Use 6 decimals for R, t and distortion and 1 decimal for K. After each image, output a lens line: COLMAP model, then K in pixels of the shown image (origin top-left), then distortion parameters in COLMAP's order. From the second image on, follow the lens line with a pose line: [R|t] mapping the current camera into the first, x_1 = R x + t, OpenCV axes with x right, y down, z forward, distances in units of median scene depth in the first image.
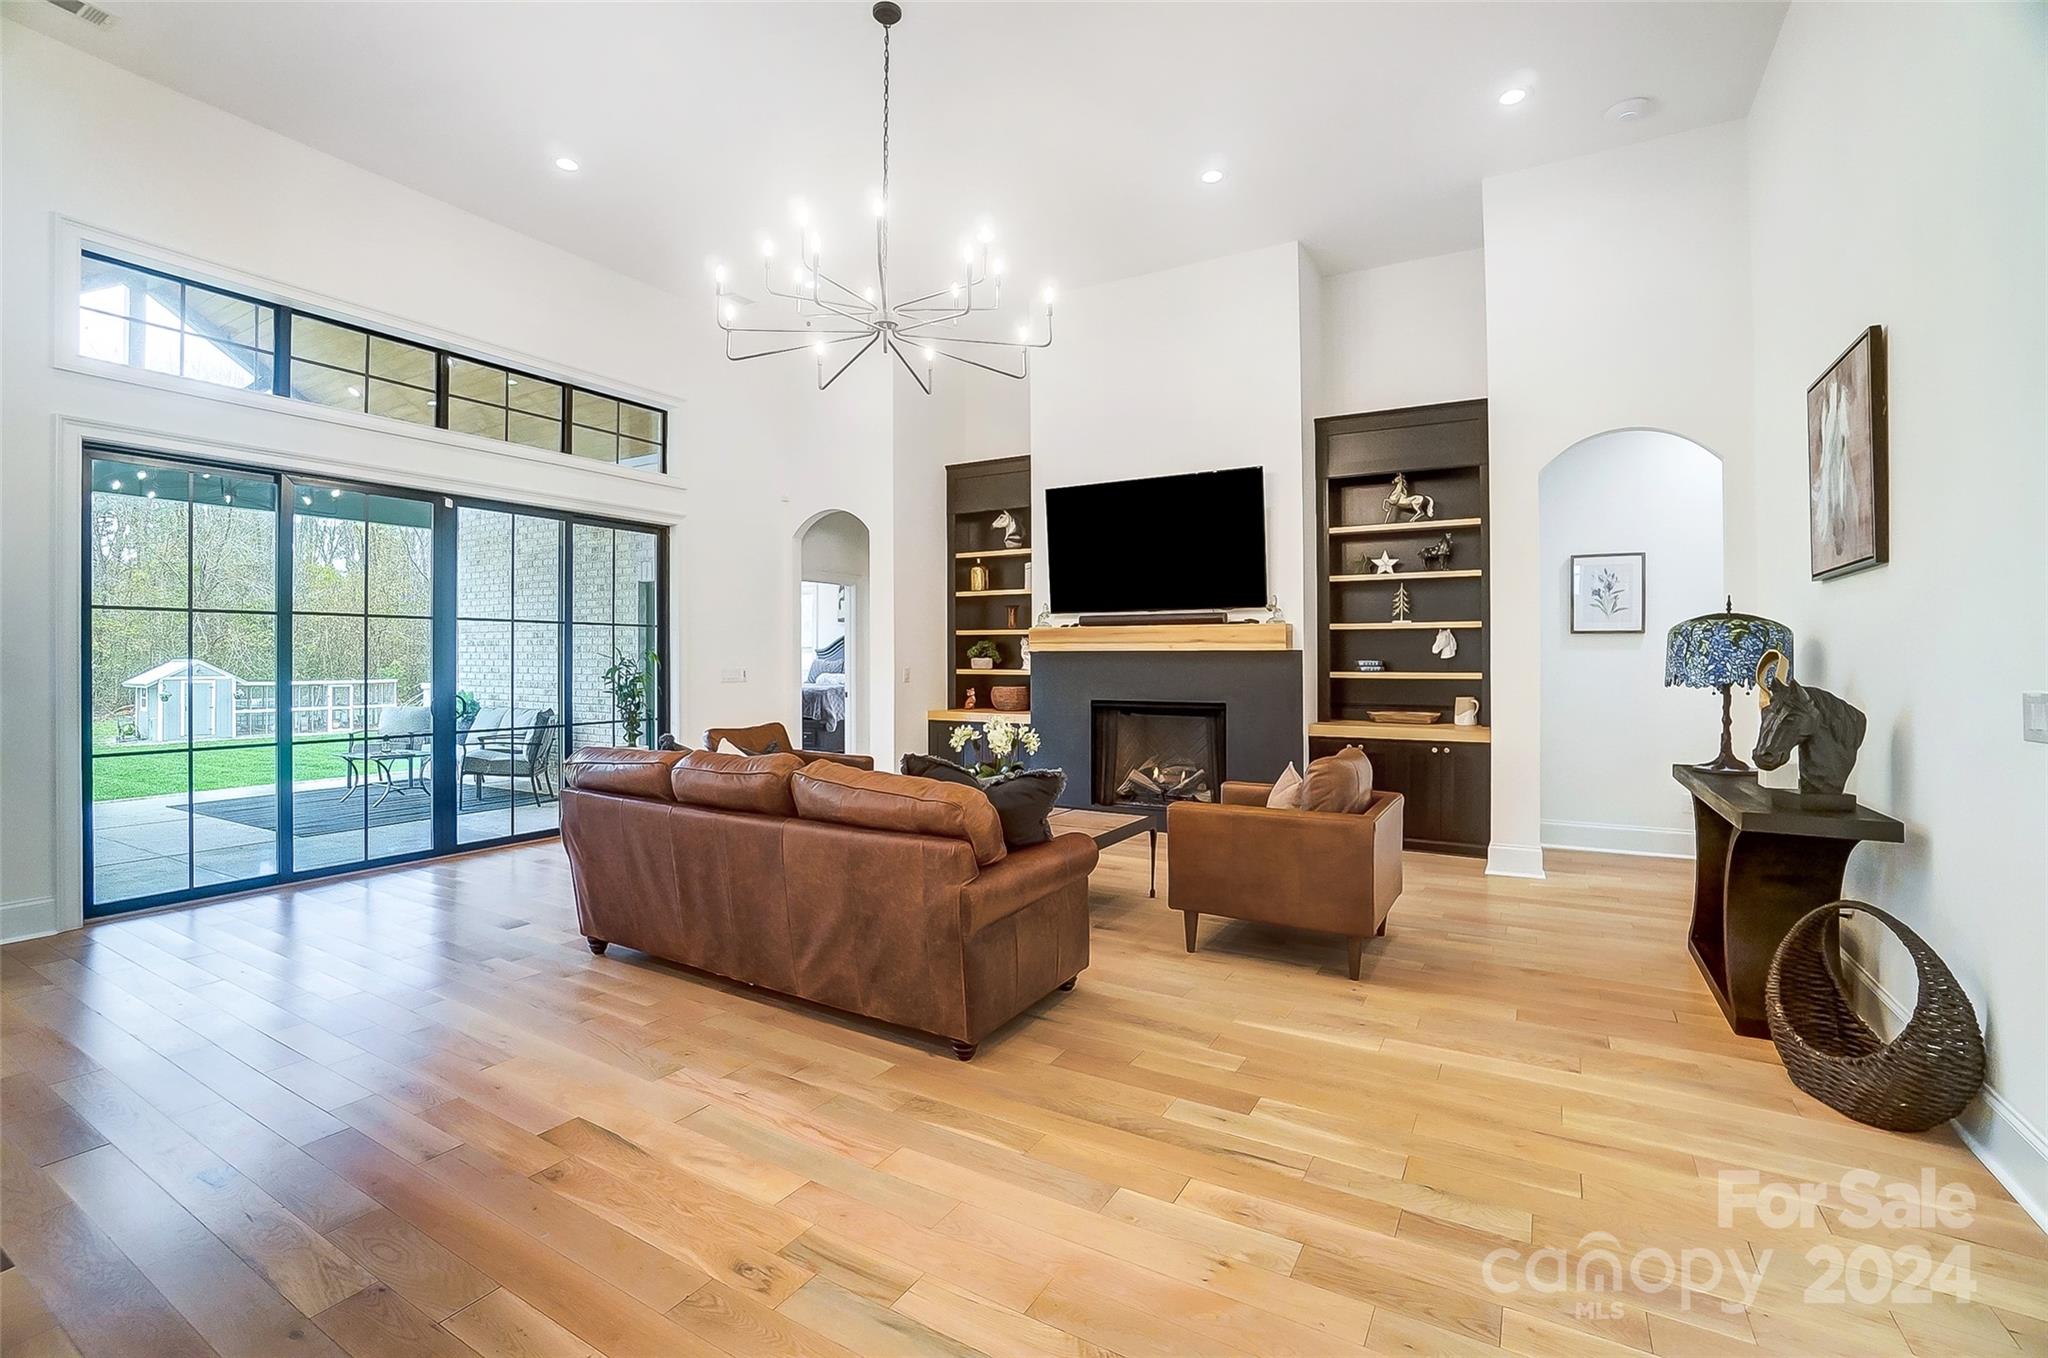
lens RADIAL K [[889.5, 0, 1024.0], [0, 889.5, 679.0], [0, 0, 1]] dist [-0.048786, 0.014690]
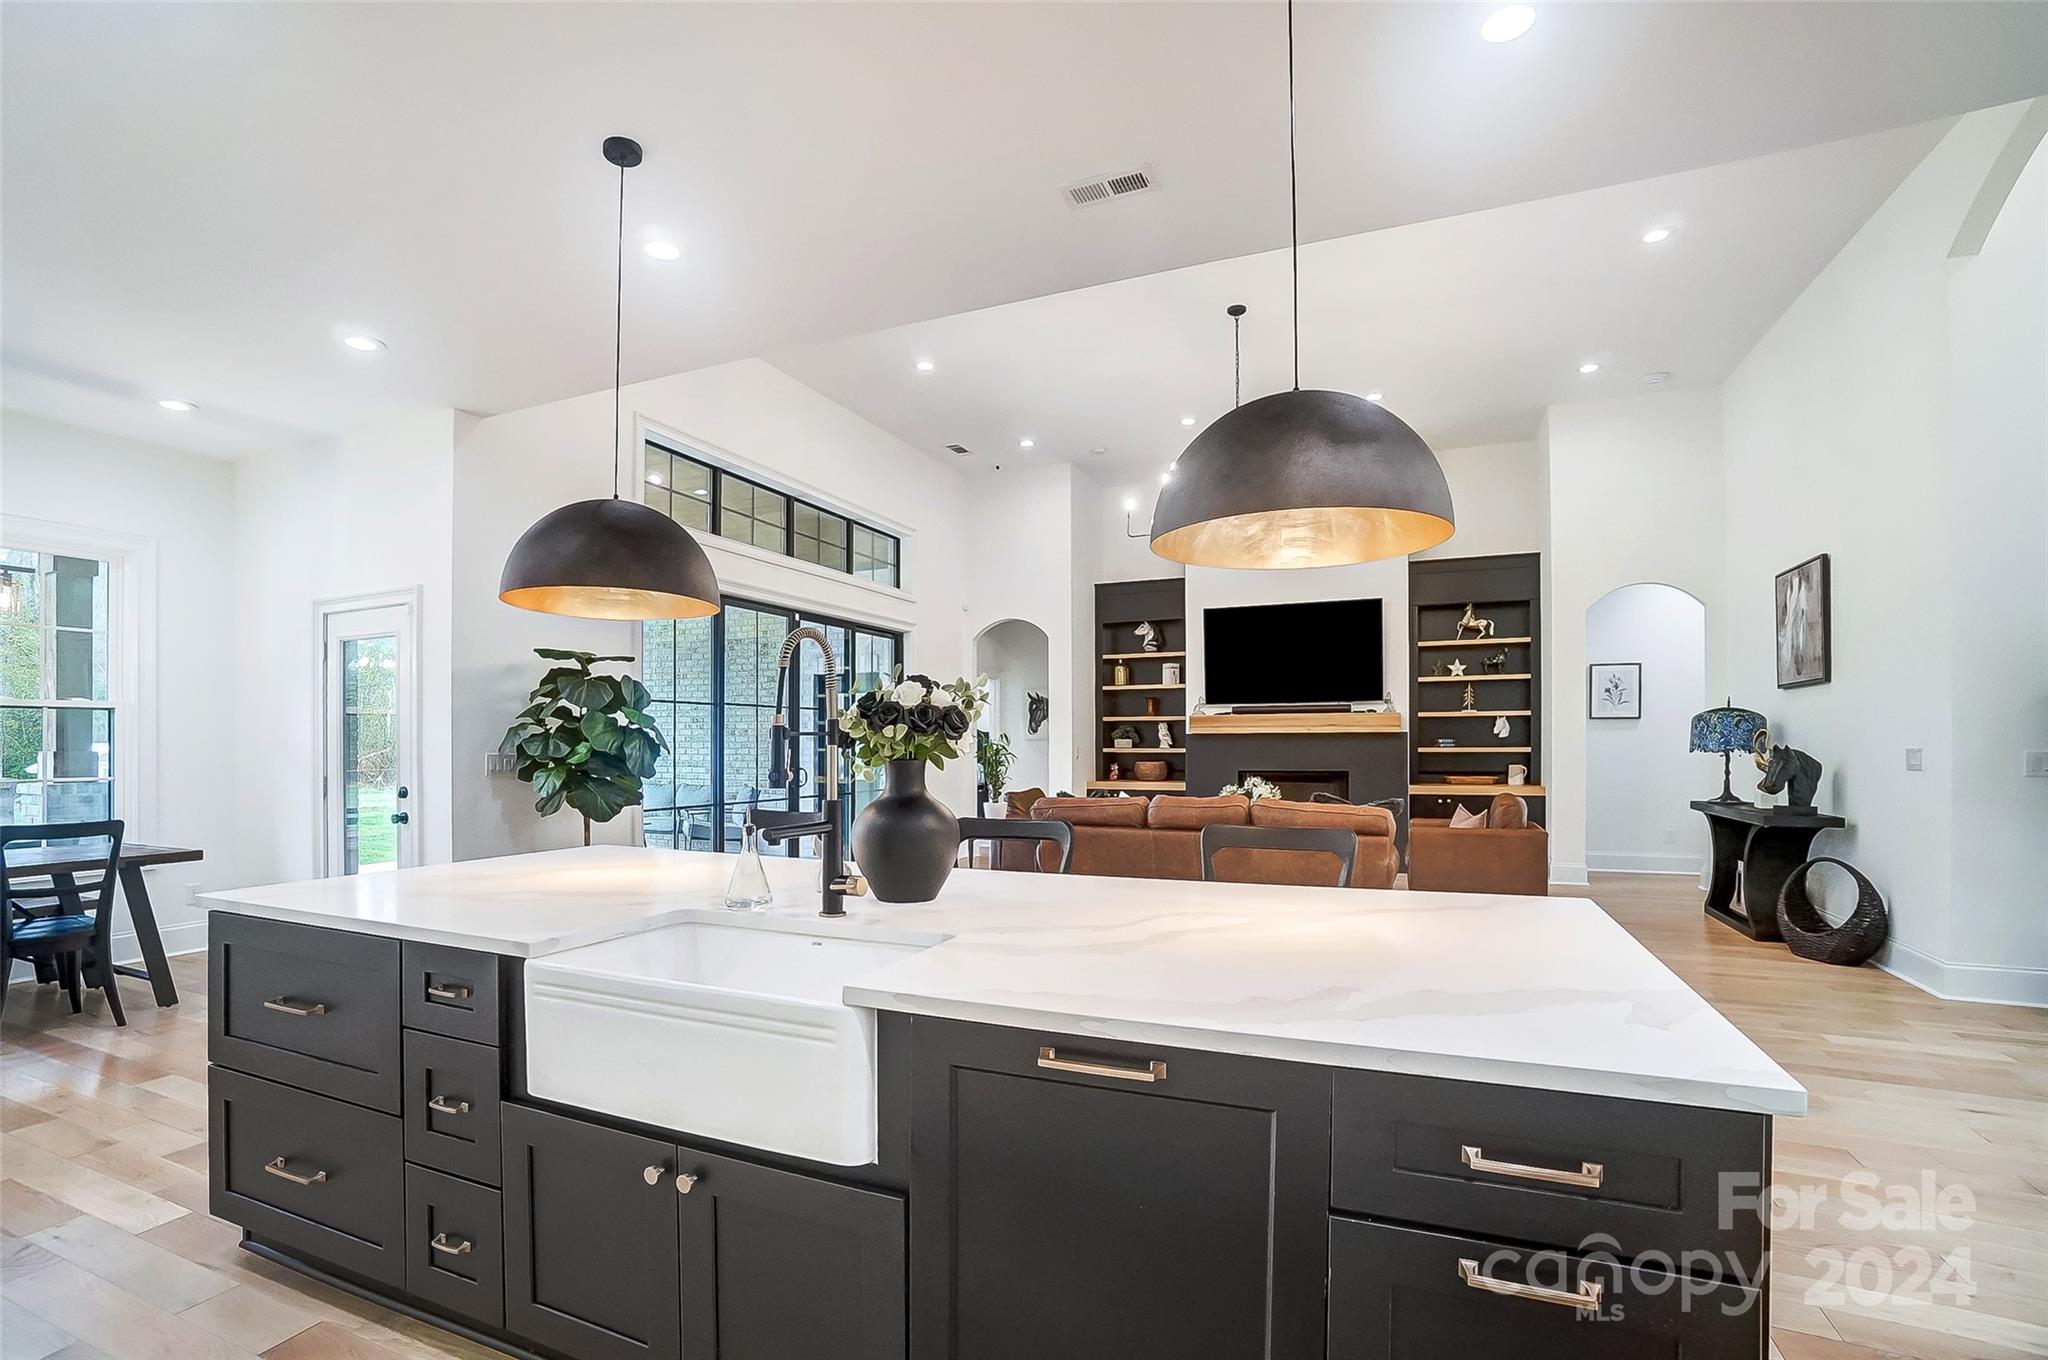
lens RADIAL K [[907.7, 0, 1025.4], [0, 907.7, 771.0], [0, 0, 1]] dist [-0.026675, 0.000254]
pose [[0.991946, -0.008133, 0.126400, -0.451810], [0.007320, 0.999949, 0.006900, 0.014570], [-0.126450, -0.005919, 0.991955, -0.320462]]
